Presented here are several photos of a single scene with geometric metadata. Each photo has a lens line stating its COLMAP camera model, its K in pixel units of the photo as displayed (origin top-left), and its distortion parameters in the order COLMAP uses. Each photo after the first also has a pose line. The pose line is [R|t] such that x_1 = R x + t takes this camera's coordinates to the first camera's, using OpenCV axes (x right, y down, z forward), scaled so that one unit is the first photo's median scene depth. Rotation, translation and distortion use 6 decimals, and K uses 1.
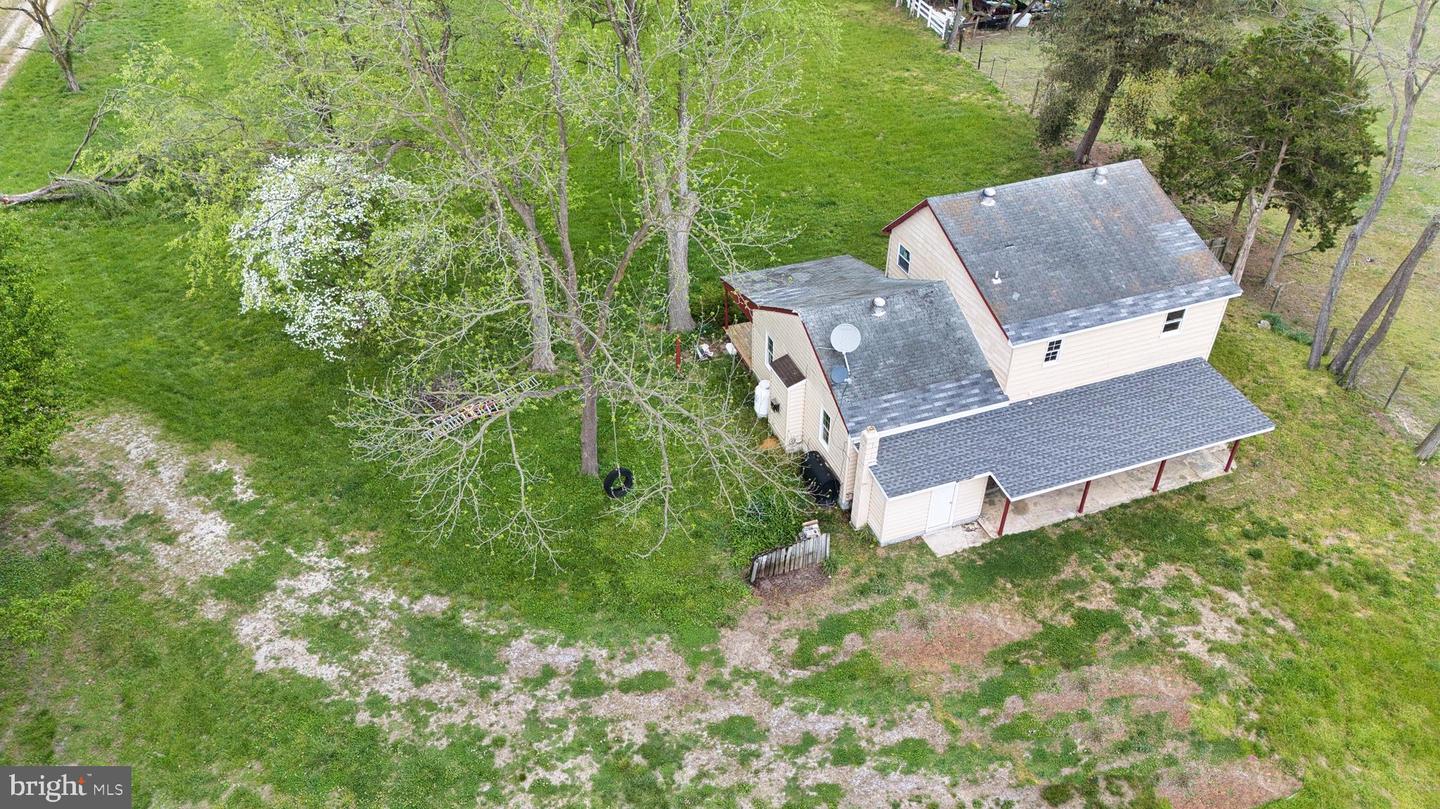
lens RADIAL K [[1024.8, 0, 723.4], [0, 1024.8, 406.6], [0, 0, 1]] dist [0.054892, -0.032262]
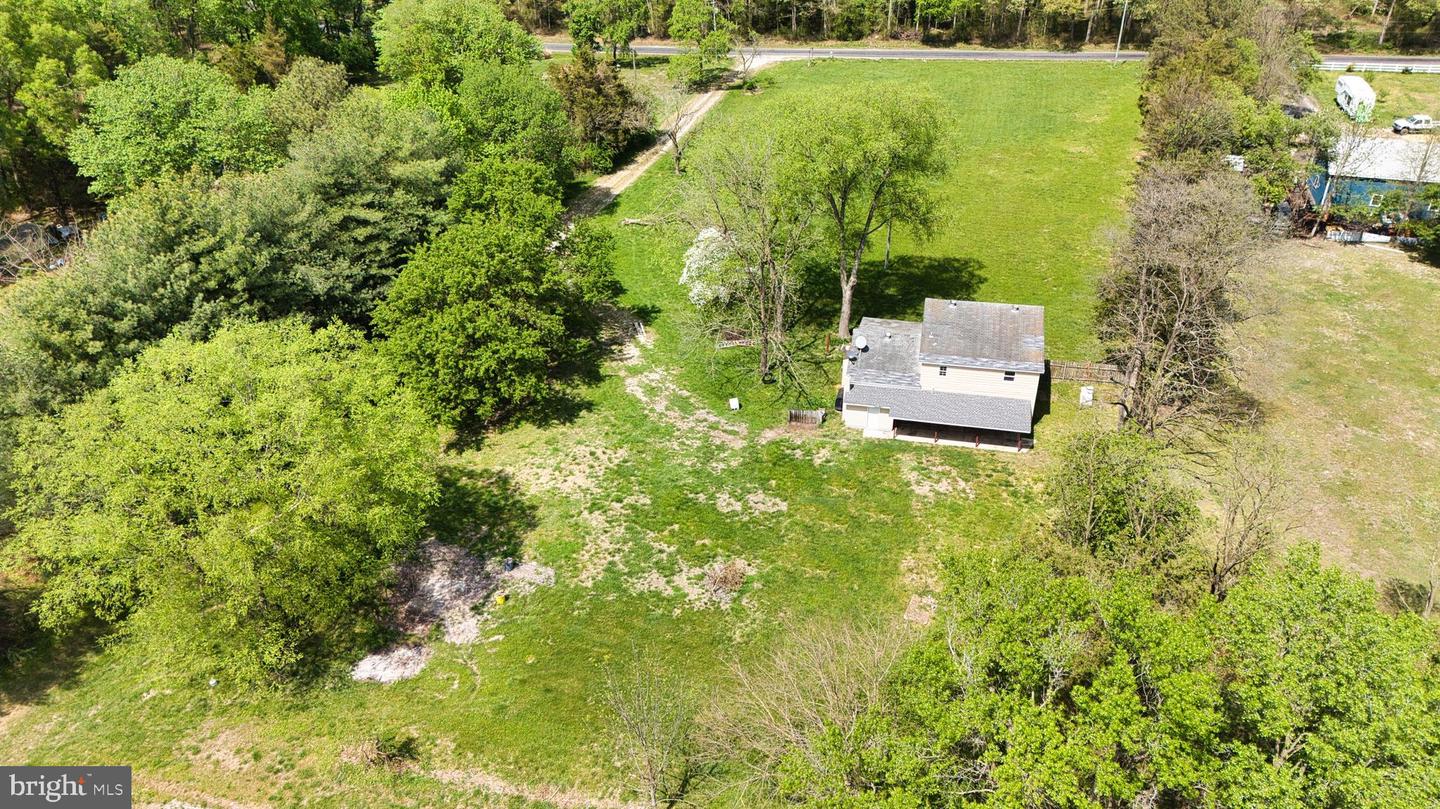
lens RADIAL K [[1024.8, 0, 717.4], [0, 1024.8, 404.8], [0, 0, 1]] dist [0.054892, -0.032262]
pose [[0.828181, 0.278126, -0.486582, 1.151734], [-0.316426, 0.948610, 0.003648, 0.187873], [0.462591, 0.150946, 0.873628, -1.370597]]
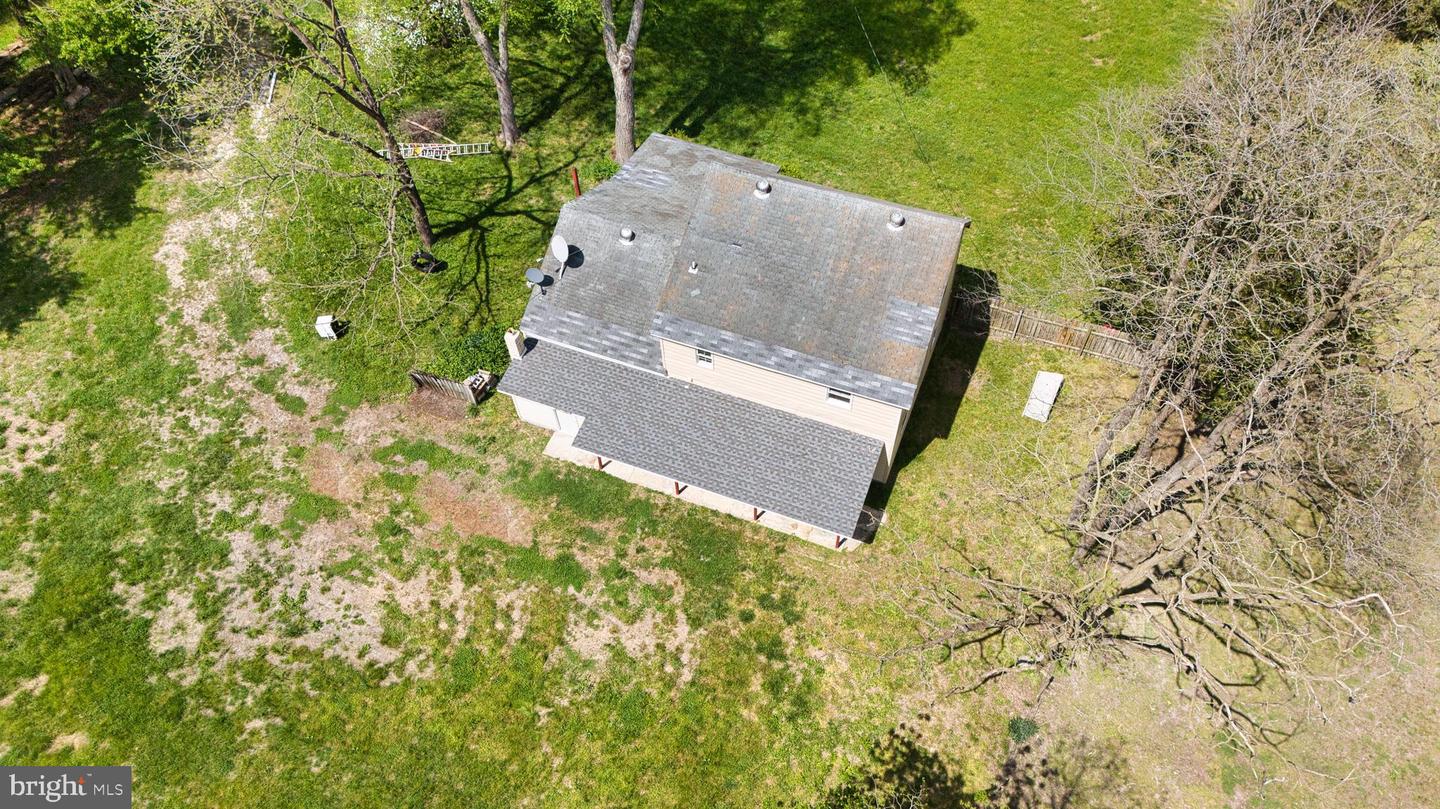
lens RADIAL K [[1024.8, 0, 731.3], [0, 1024.8, 403.4], [0, 0, 1]] dist [0.054892, -0.032262]
pose [[0.742283, 0.542454, -0.393394, 0.852313], [-0.384168, 0.825520, 0.413440, -0.499470], [0.549027, -0.155760, 0.821163, 0.173761]]
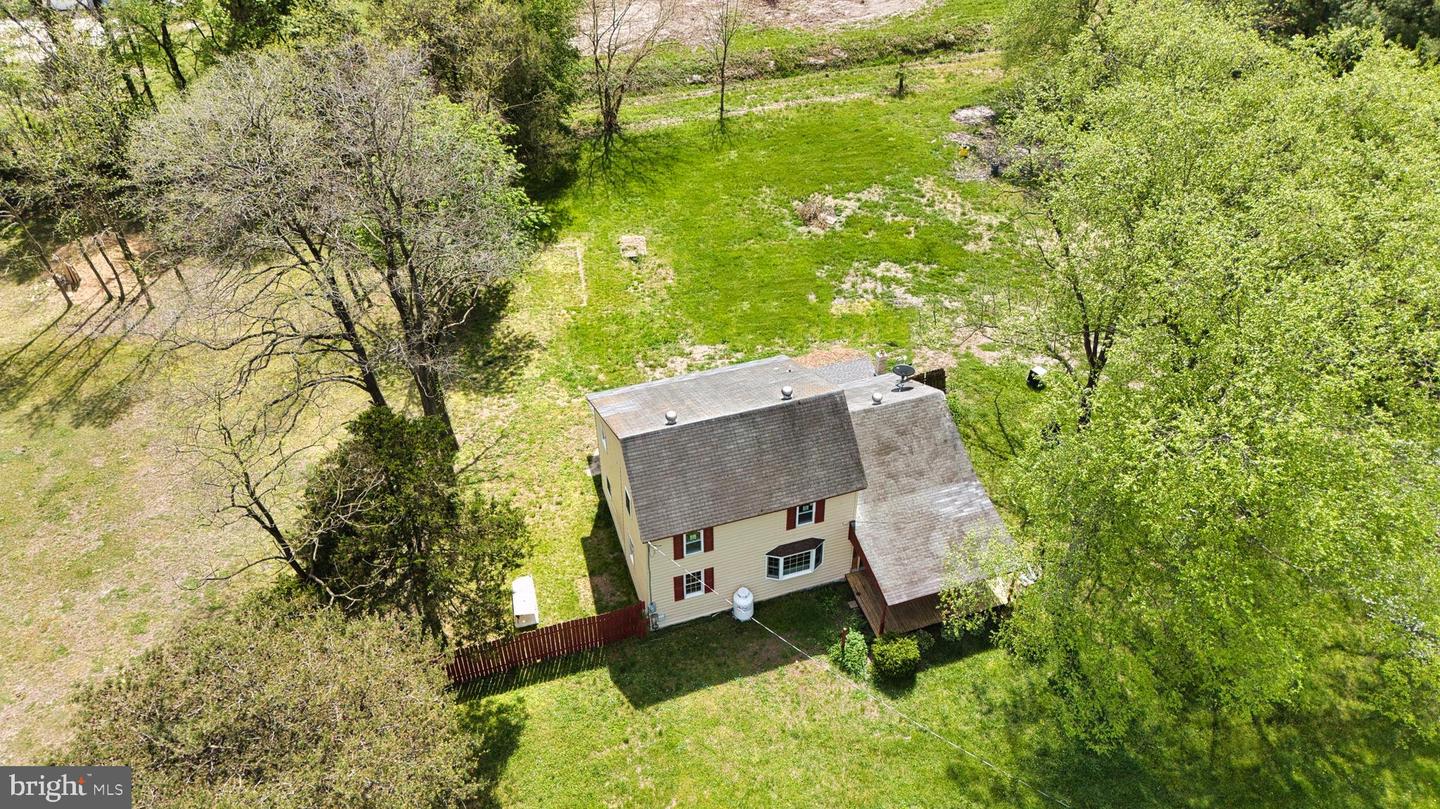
lens RADIAL K [[1024.8, 0, 724.3], [0, 1024.8, 402.8], [0, 0, 1]] dist [0.054892, -0.032262]
pose [[-0.999005, -0.029859, 0.033132, 0.335933], [0.024650, 0.249459, 0.968072, -1.487240], [-0.037170, 0.967925, -0.248474, 1.501090]]
